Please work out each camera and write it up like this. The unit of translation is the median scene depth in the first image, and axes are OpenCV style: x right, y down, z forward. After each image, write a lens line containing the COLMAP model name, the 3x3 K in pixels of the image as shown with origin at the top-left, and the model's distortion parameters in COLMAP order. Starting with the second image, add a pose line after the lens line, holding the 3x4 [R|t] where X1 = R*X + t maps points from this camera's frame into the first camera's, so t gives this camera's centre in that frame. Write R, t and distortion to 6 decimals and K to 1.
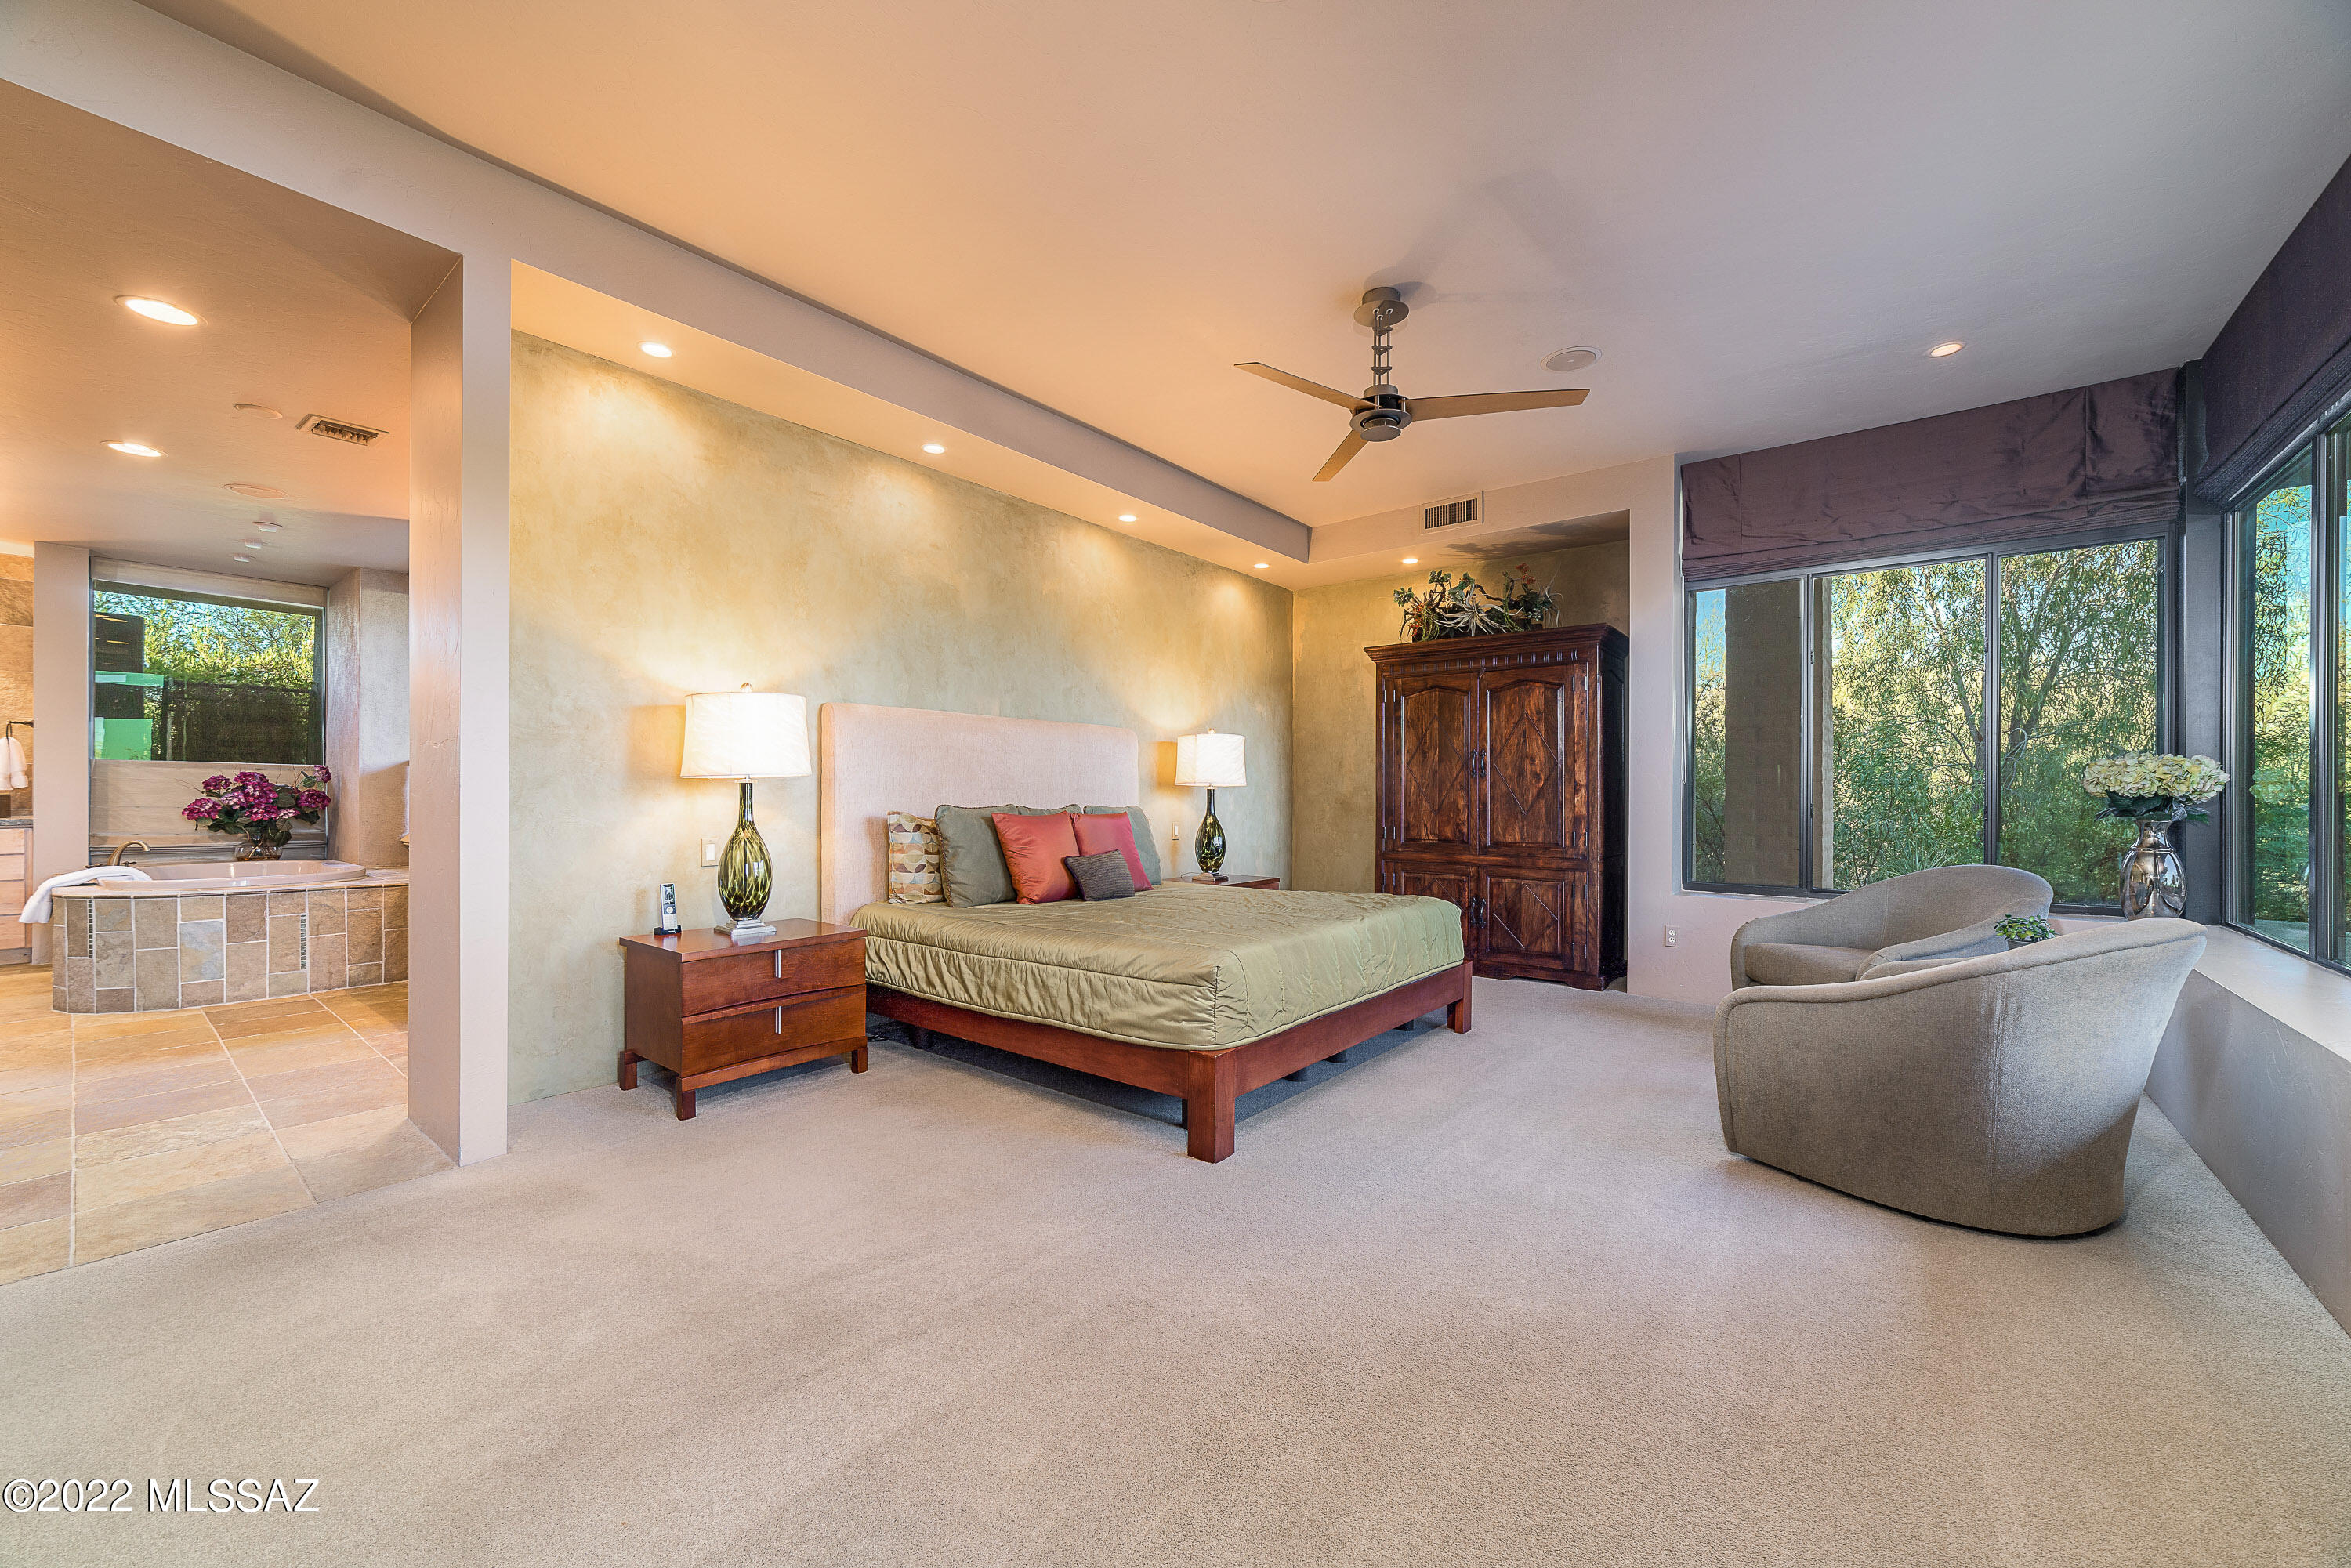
lens RADIAL K [[917.4, 0, 1178.9], [0, 917.4, 792.8], [0, 0, 1]] dist [-0.021221, 0.008048]
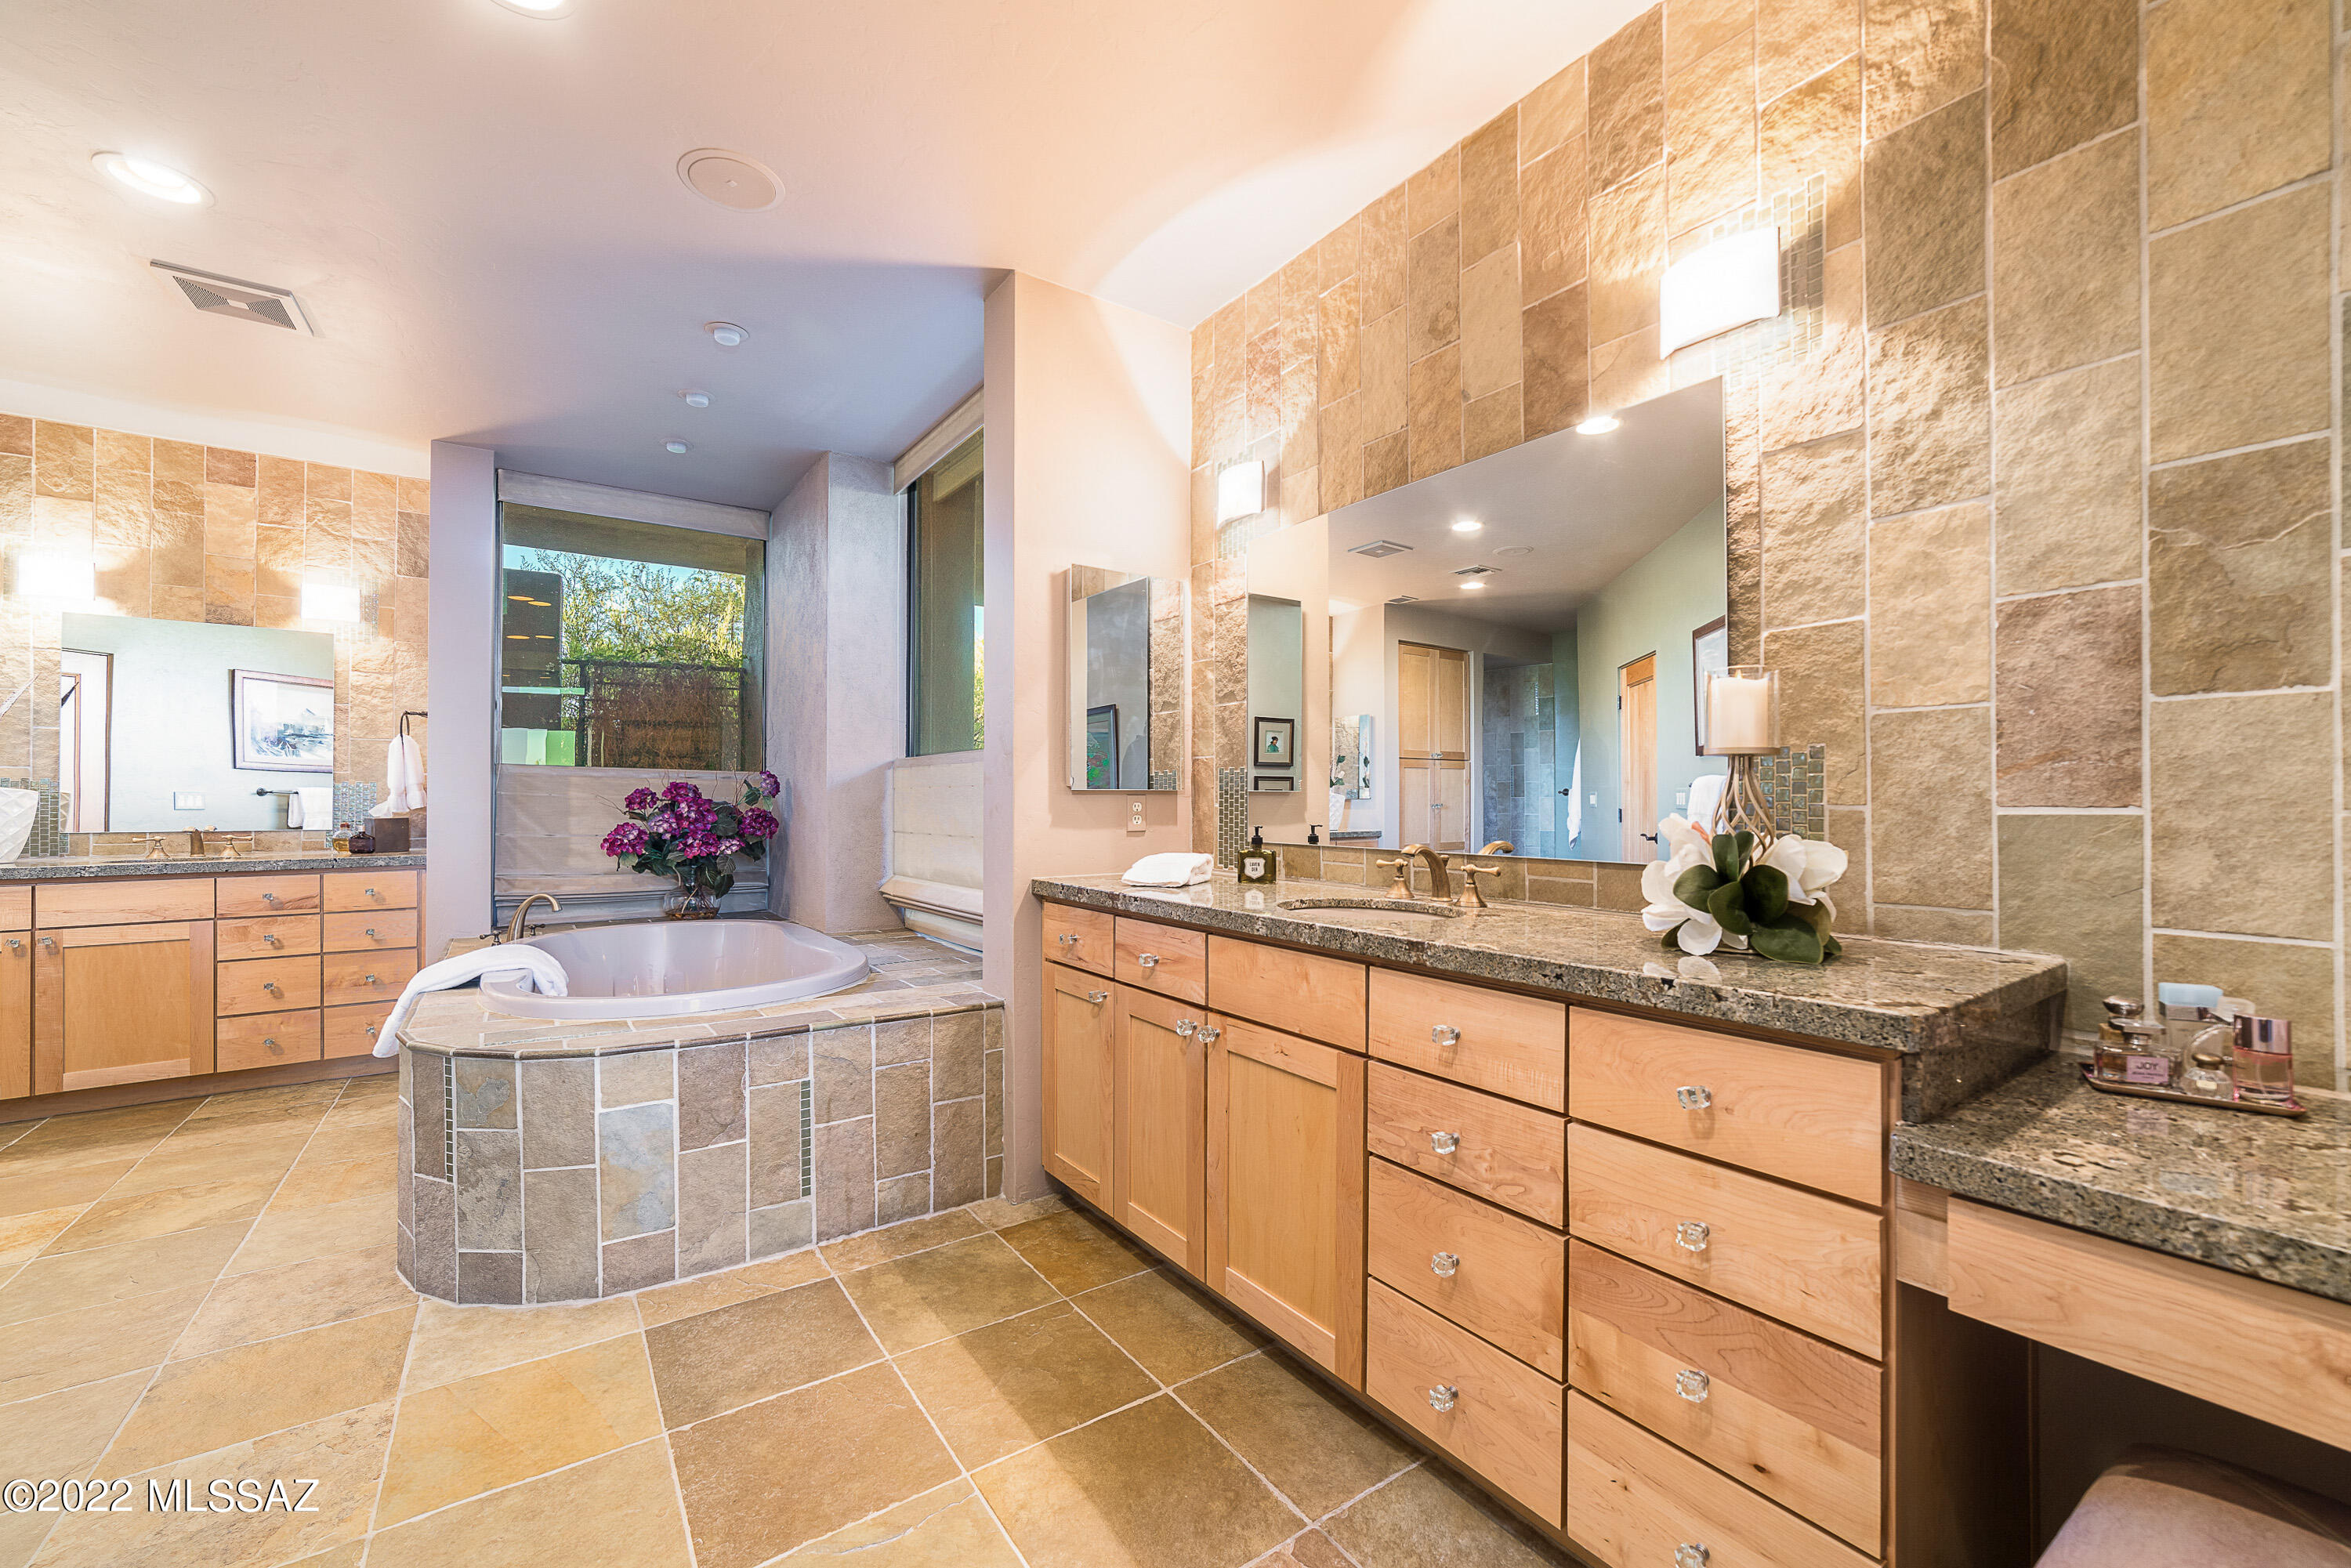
lens RADIAL K [[917.4, 0, 1178.9], [0, 917.4, 792.8], [0, 0, 1]] dist [-0.021221, 0.008048]
pose [[0.964164, -0.006346, -0.265232, -0.506575], [0.005103, 0.999973, -0.005376, -0.010150], [0.265259, 0.003830, 0.964170, 0.459587]]
